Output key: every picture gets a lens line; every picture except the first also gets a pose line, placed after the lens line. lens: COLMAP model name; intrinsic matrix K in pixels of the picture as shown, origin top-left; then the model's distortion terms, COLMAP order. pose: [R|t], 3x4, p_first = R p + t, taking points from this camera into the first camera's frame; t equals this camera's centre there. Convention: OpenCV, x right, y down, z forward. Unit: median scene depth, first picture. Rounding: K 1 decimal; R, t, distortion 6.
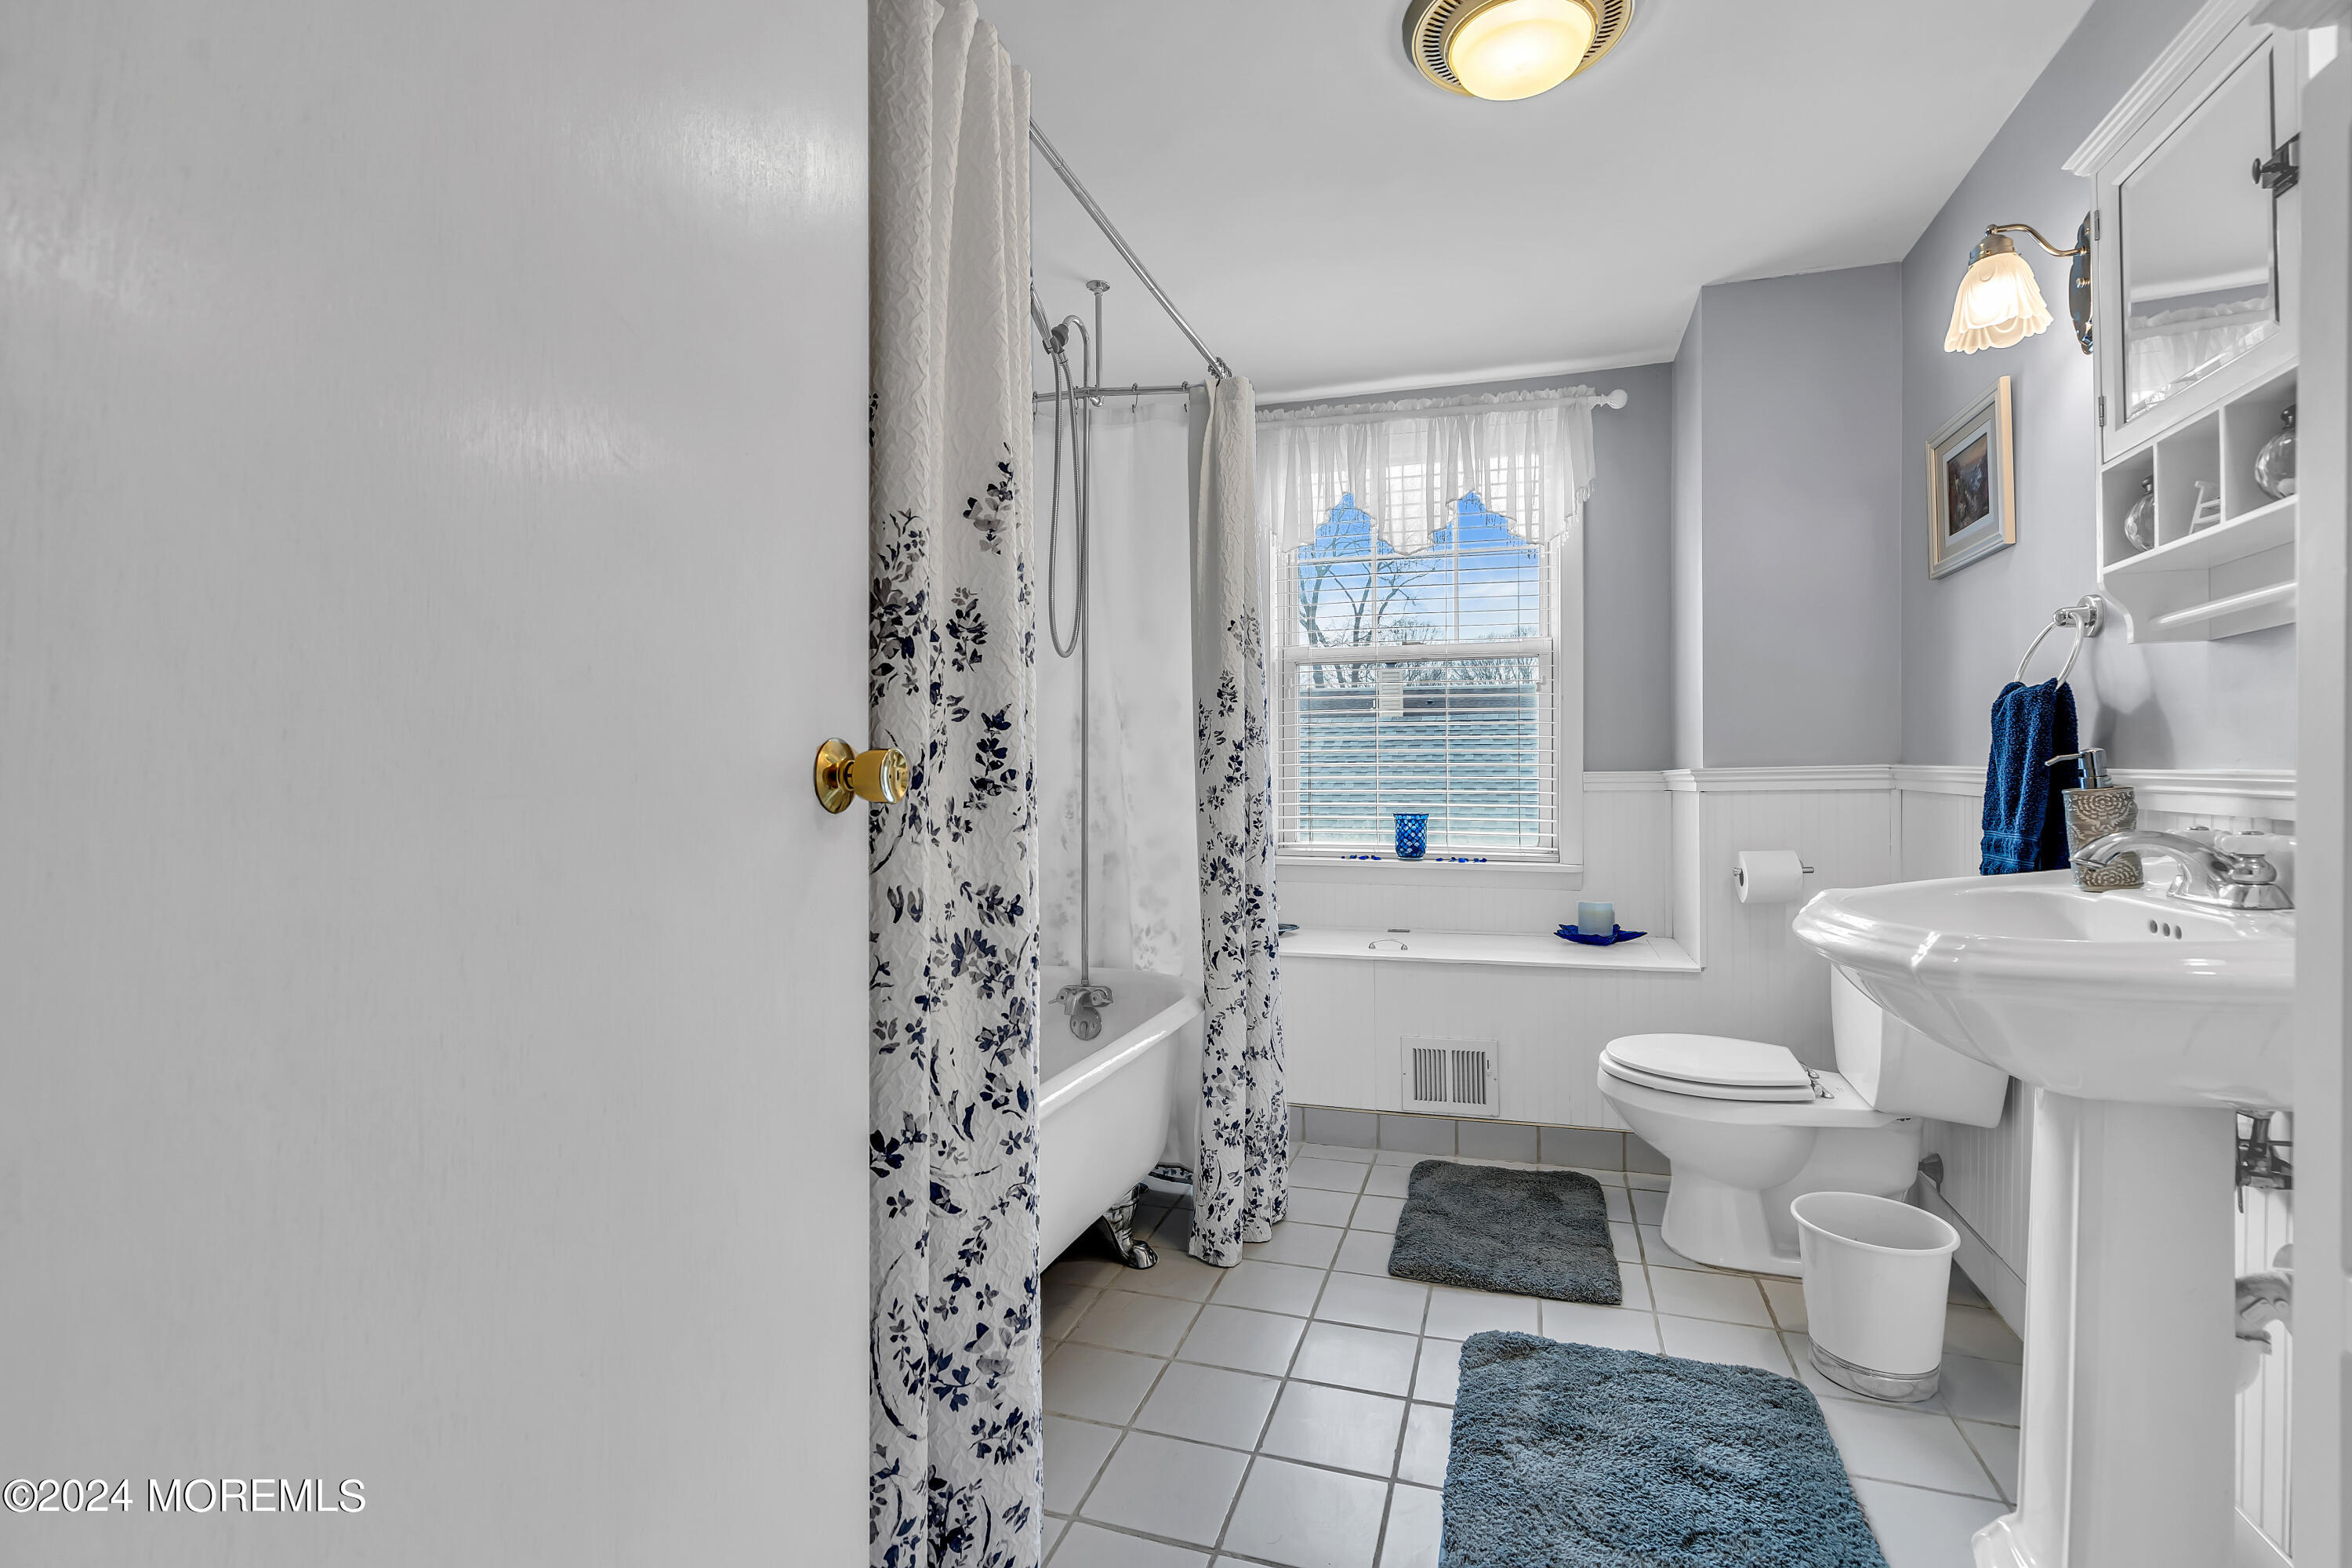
lens RADIAL K [[1068.4, 0, 1182.8], [0, 1068.4, 785.5], [0, 0, 1]] dist [-0.001418, 0.001048]
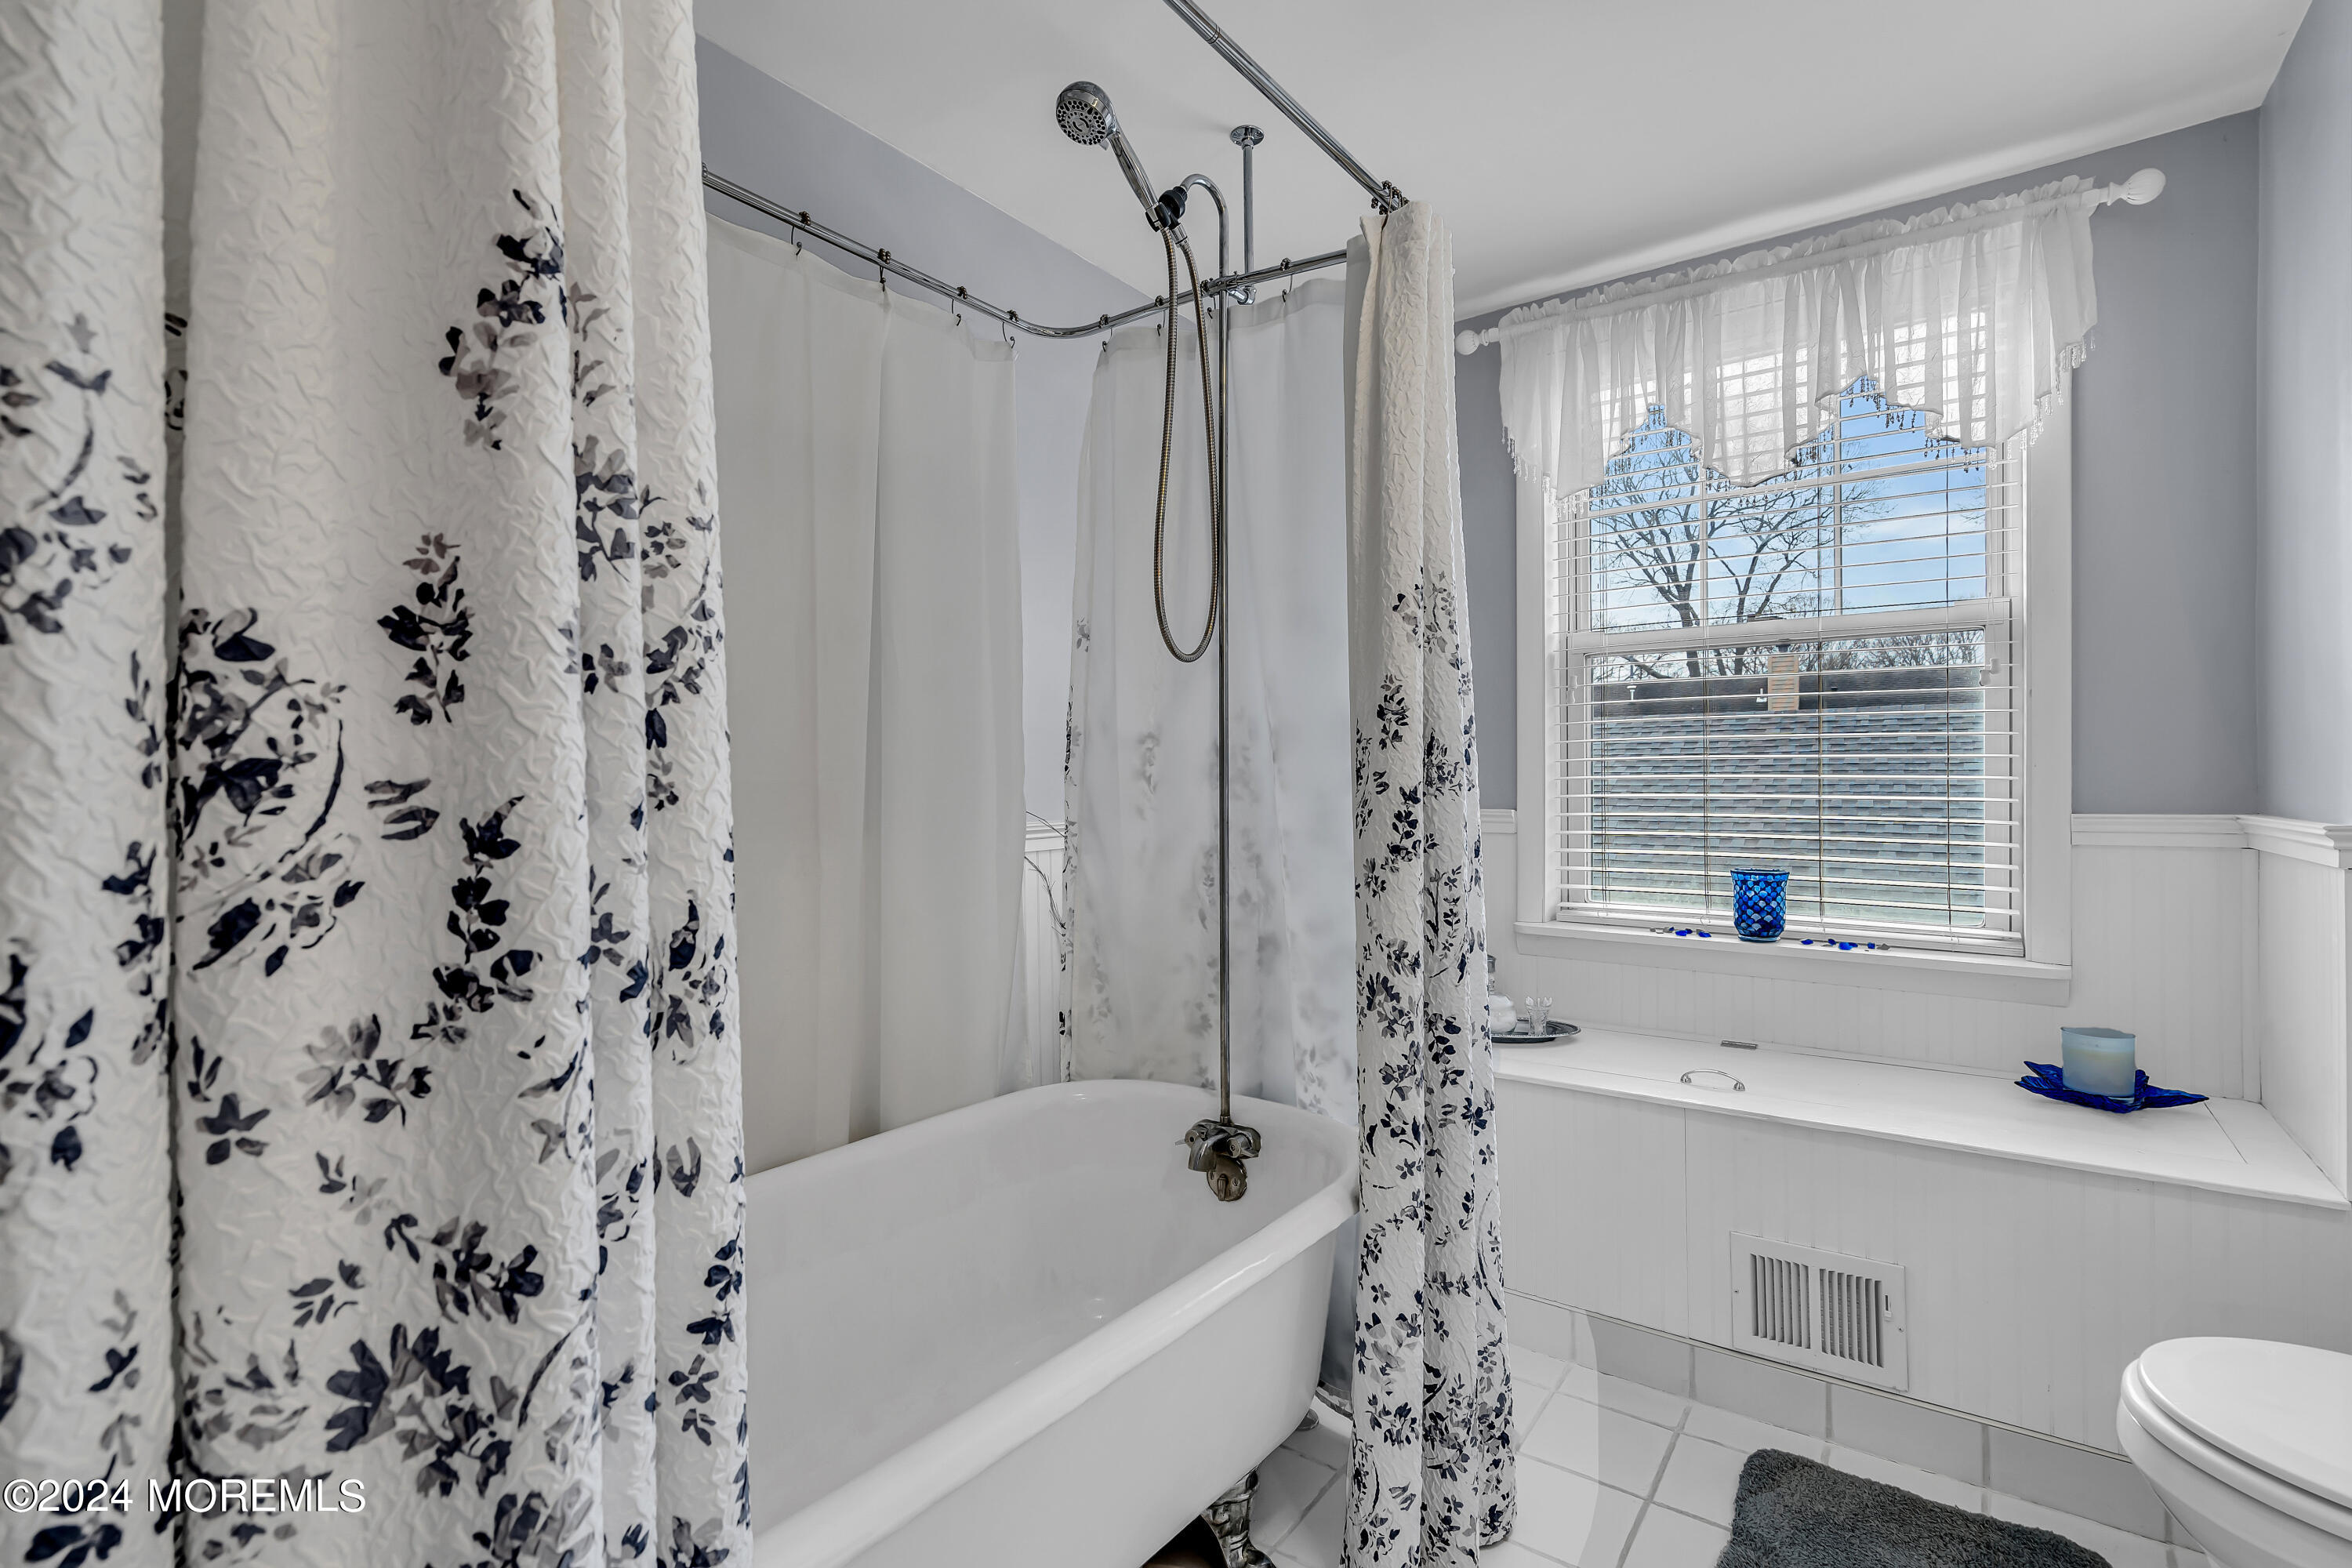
lens RADIAL K [[1068.4, 0, 1182.8], [0, 1068.4, 785.5], [0, 0, 1]] dist [-0.001418, 0.001048]
pose [[0.948338, -0.001205, -0.317260, 0.122466], [0.001716, 0.999998, 0.001332, -0.043728], [0.317258, -0.001808, 0.948338, 0.366679]]
